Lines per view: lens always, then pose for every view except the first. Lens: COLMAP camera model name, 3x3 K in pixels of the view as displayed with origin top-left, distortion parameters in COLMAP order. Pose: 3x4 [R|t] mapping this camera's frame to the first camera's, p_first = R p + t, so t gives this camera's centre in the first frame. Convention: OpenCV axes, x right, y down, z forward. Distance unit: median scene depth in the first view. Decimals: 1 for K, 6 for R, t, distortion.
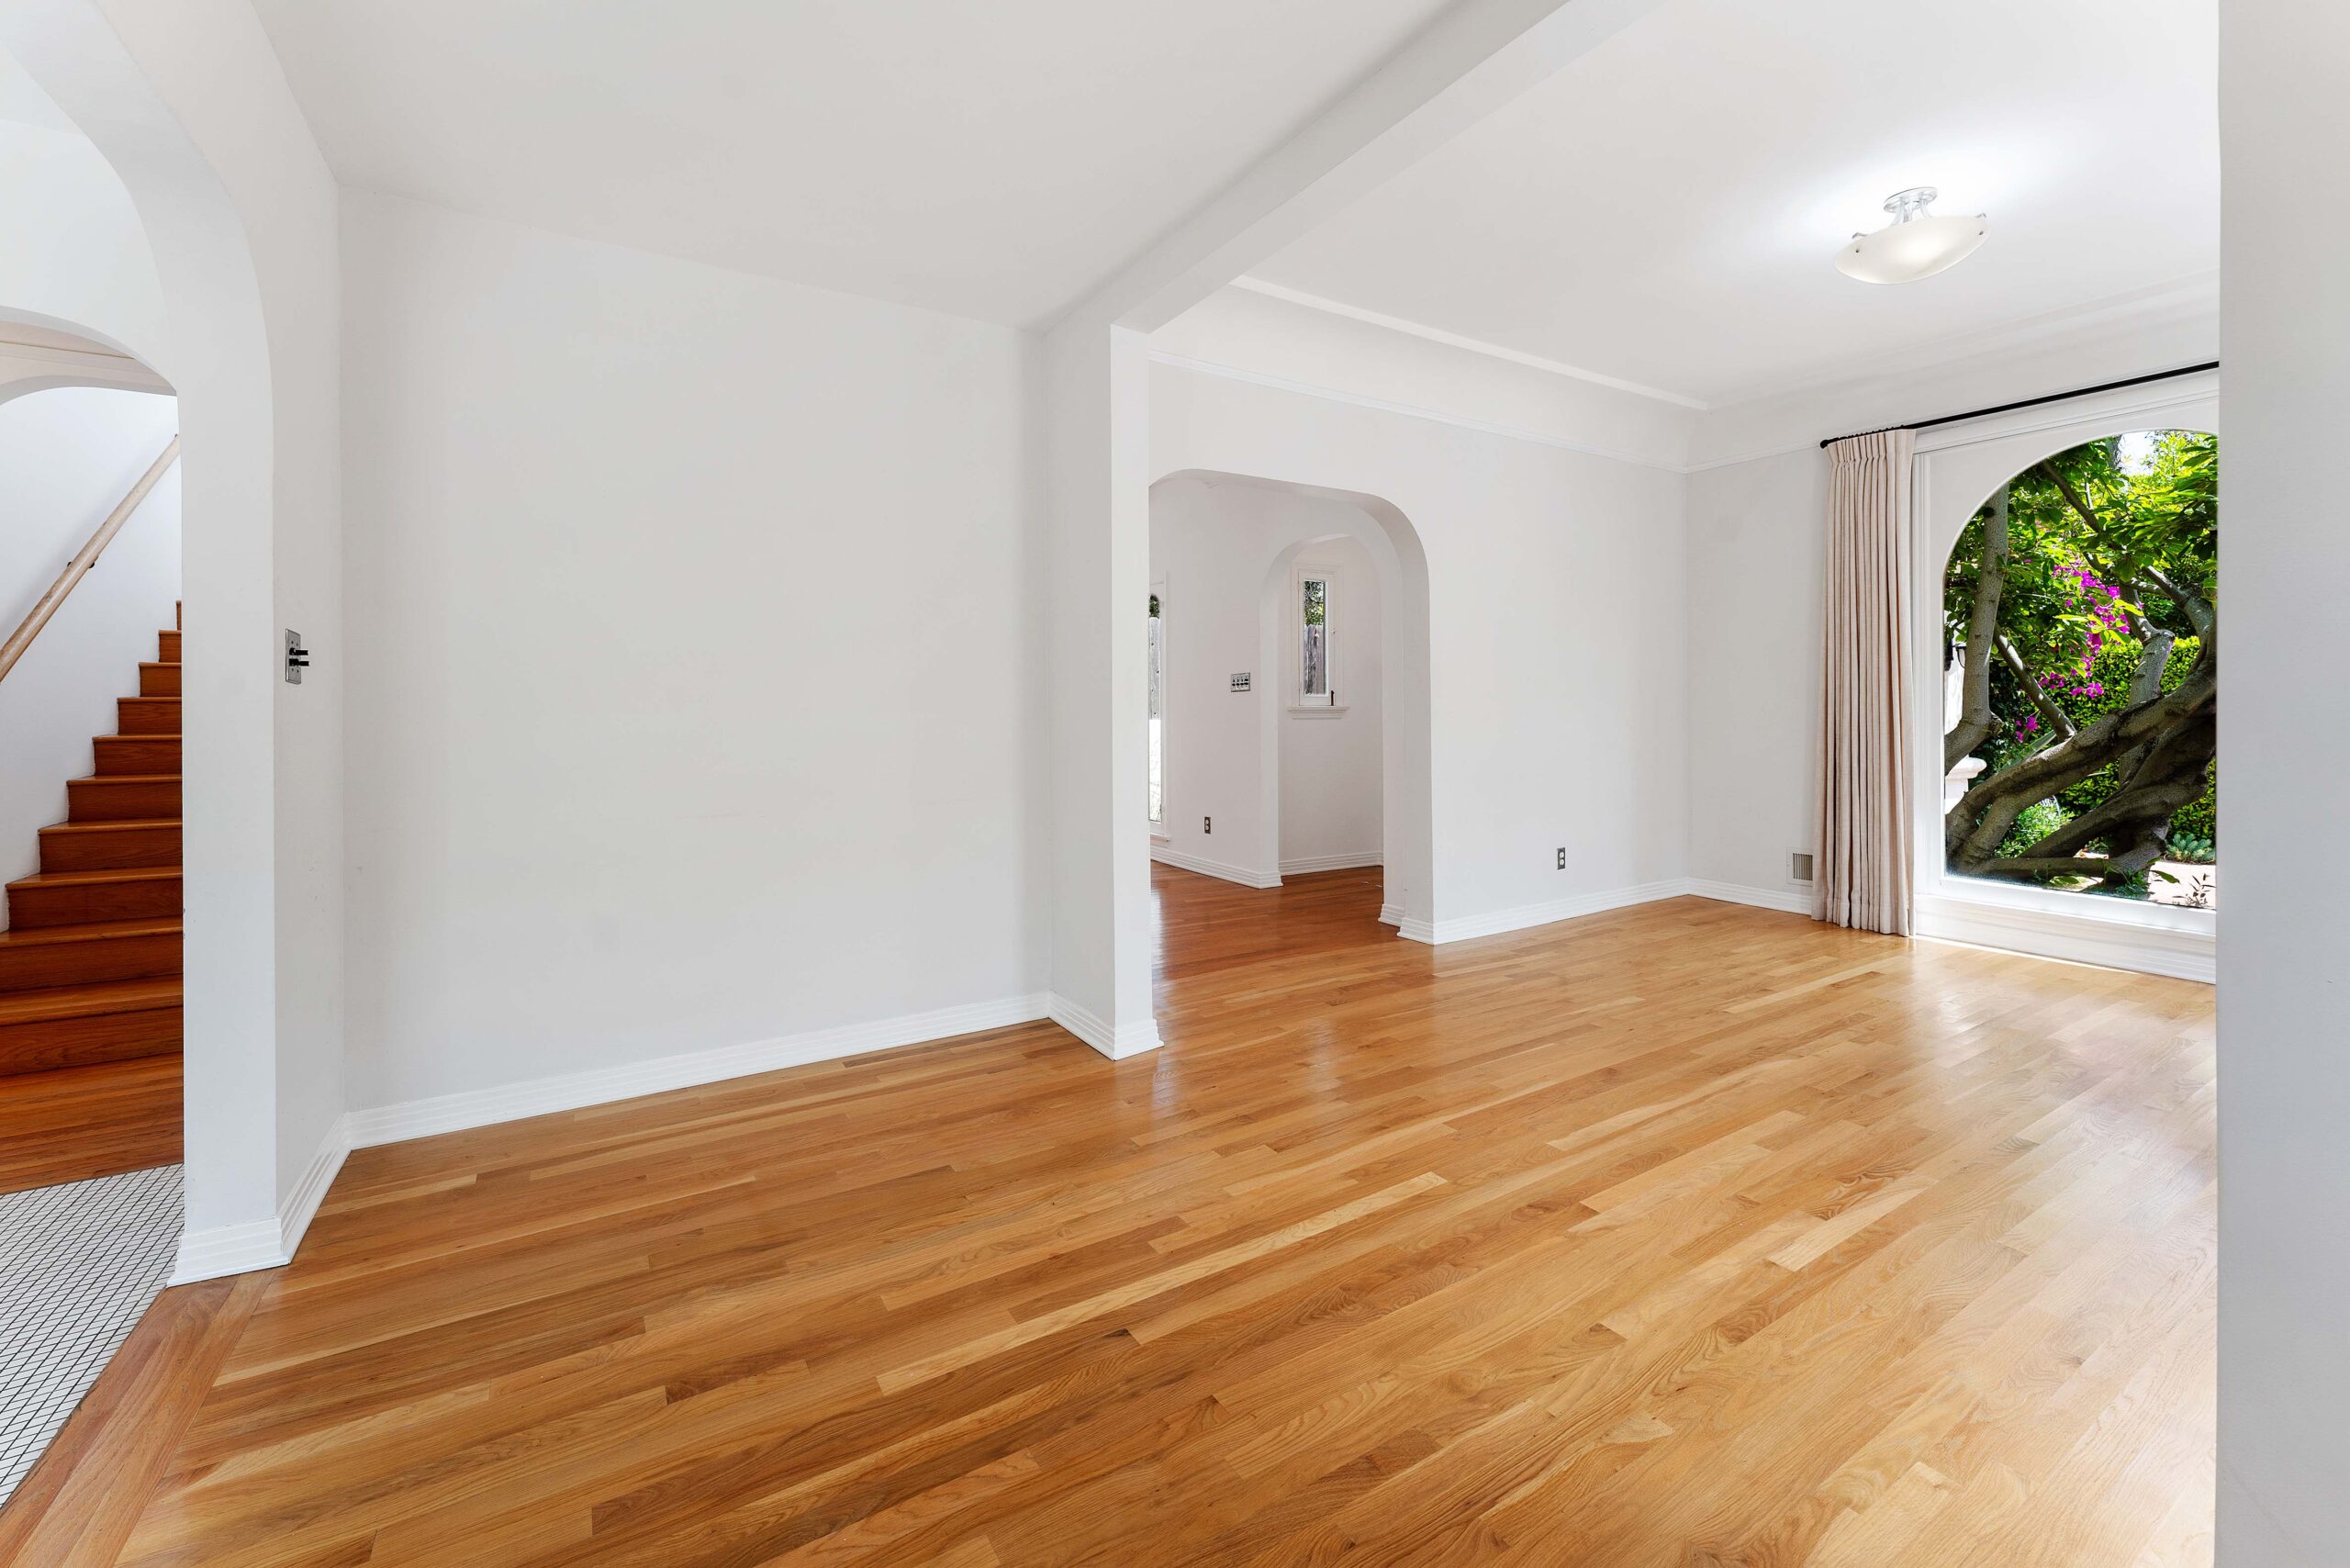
lens RADIAL K [[968.2, 0, 1197.0], [0, 968.2, 709.6], [0, 0, 1]] dist [0.000107, -0.000116]
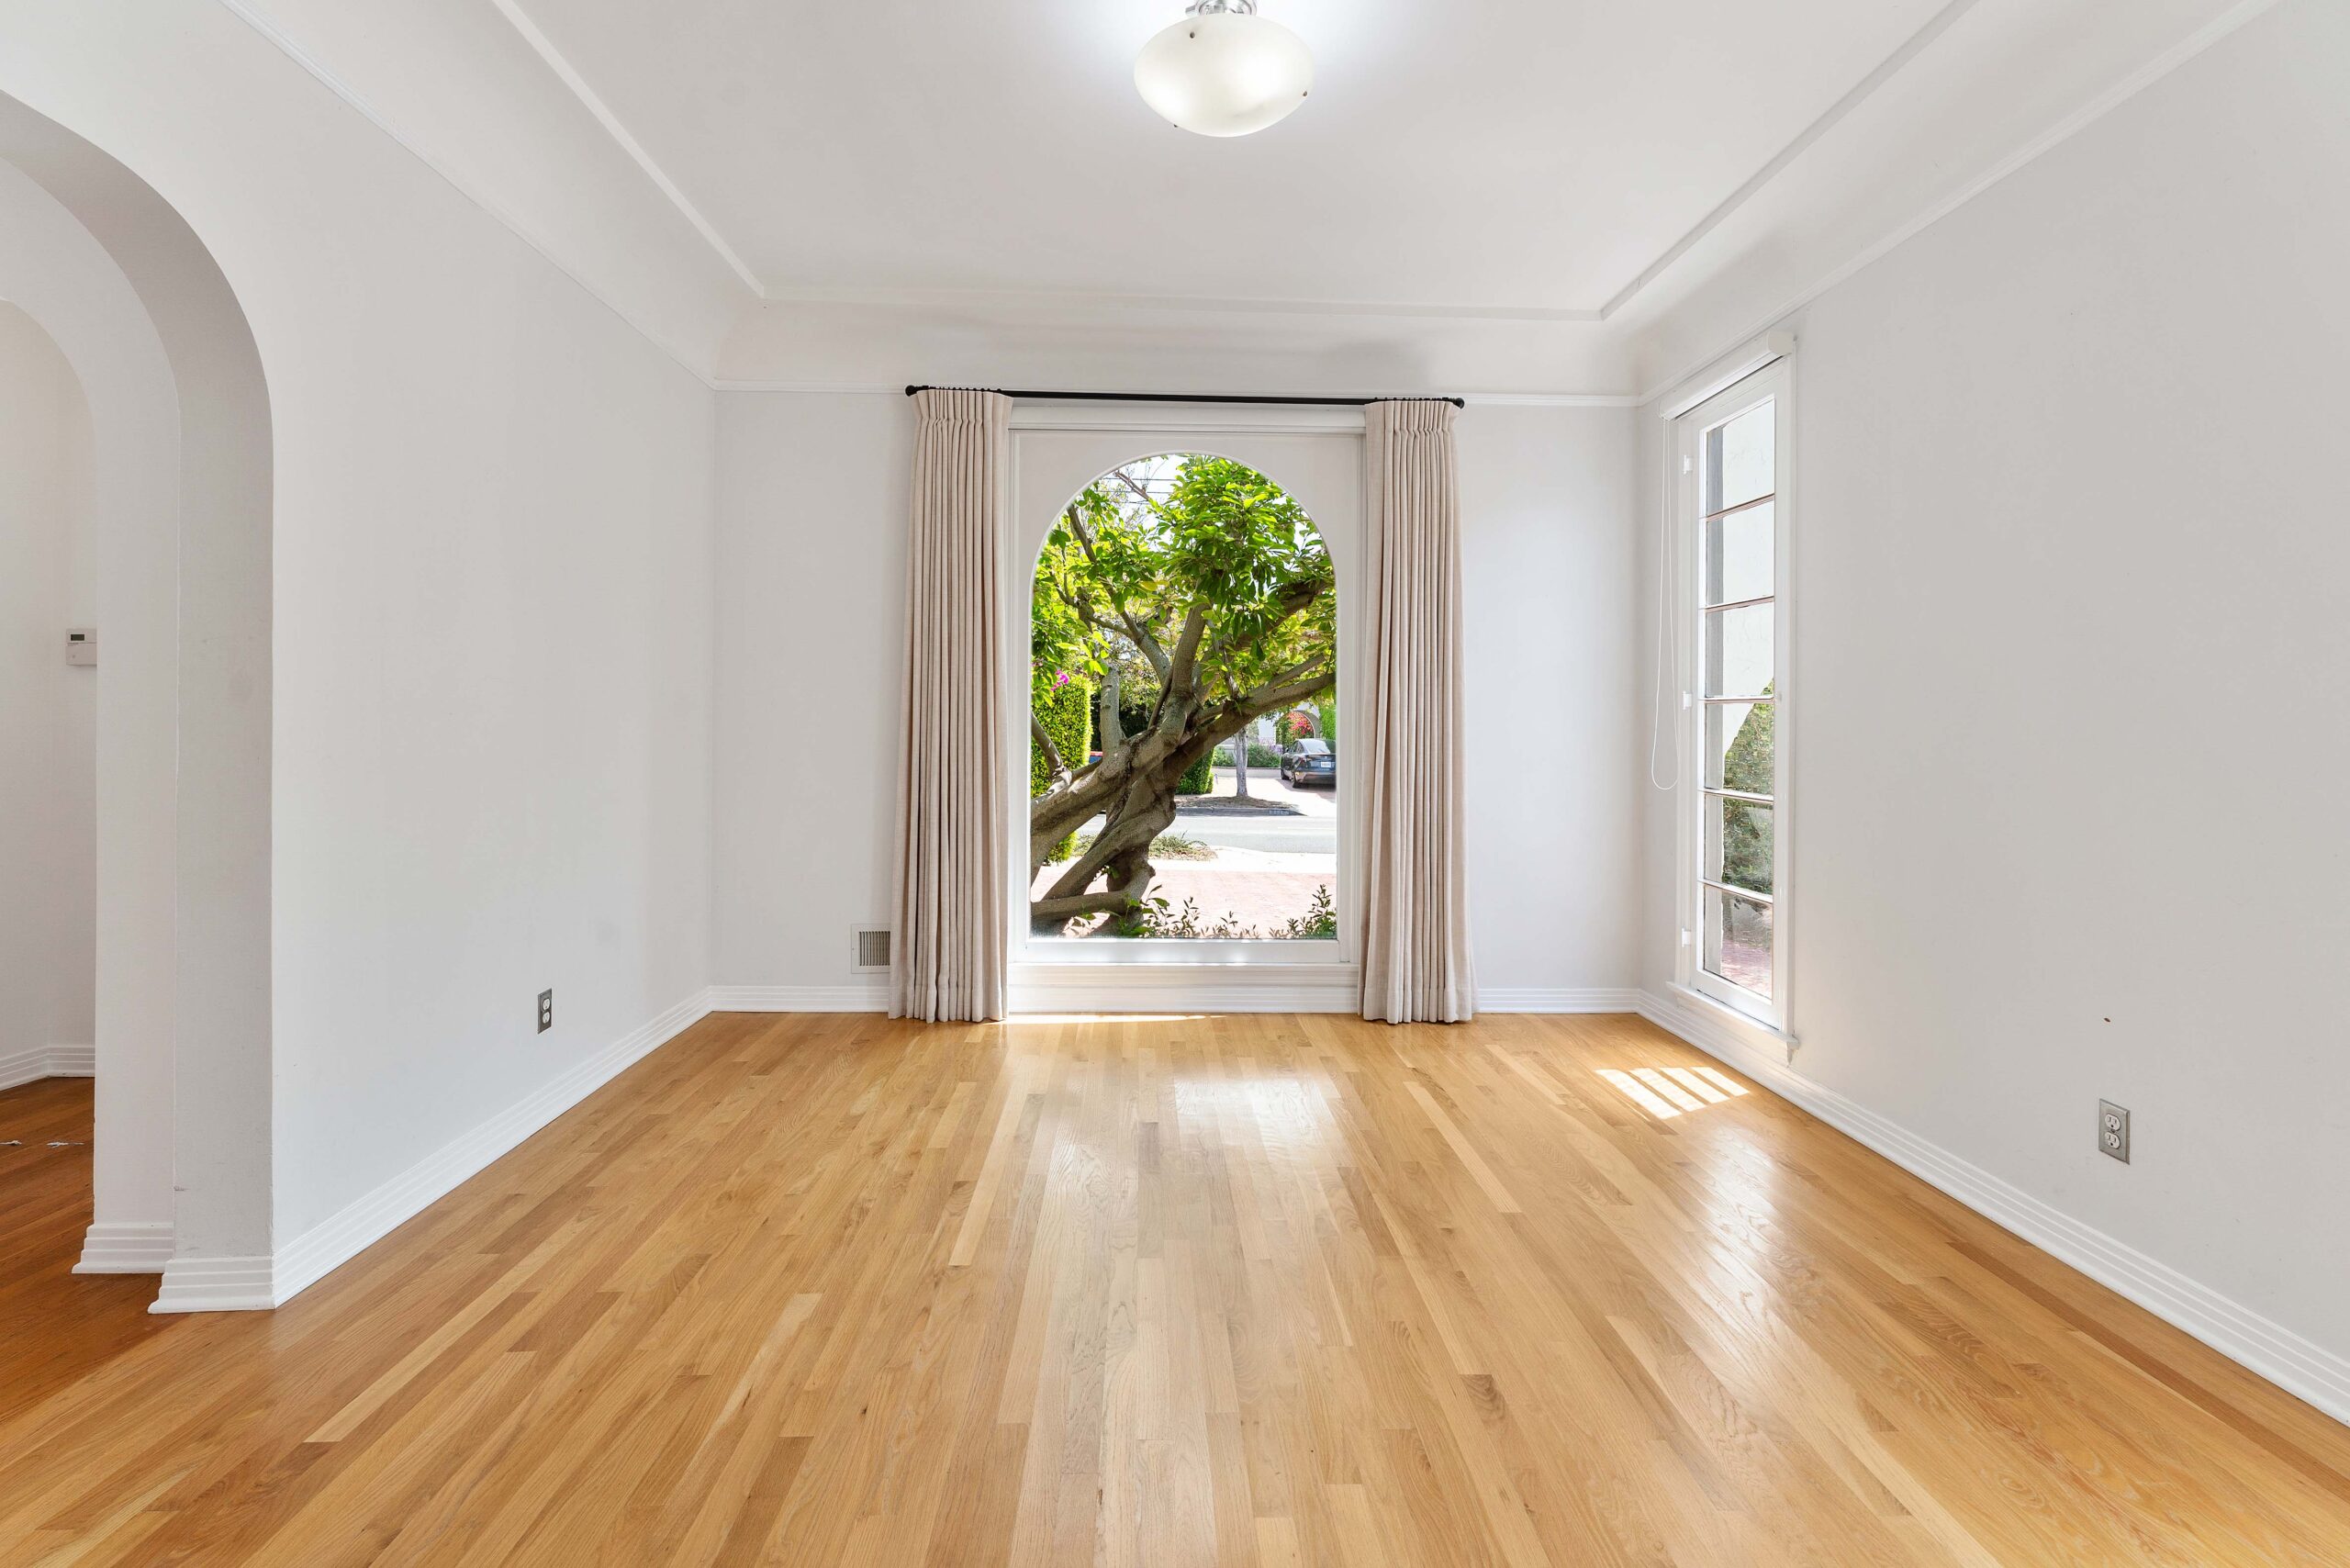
lens RADIAL K [[1037.1, 0, 1178.9], [0, 1037.1, 721.9], [0, 0, 1]] dist [-0.015972, -0.000561]
pose [[0.503462, 0.016699, 0.863856, 0.054567], [-0.009858, 0.999859, -0.013583, -0.004038], [-0.863961, -0.001678, 0.503556, 0.412042]]
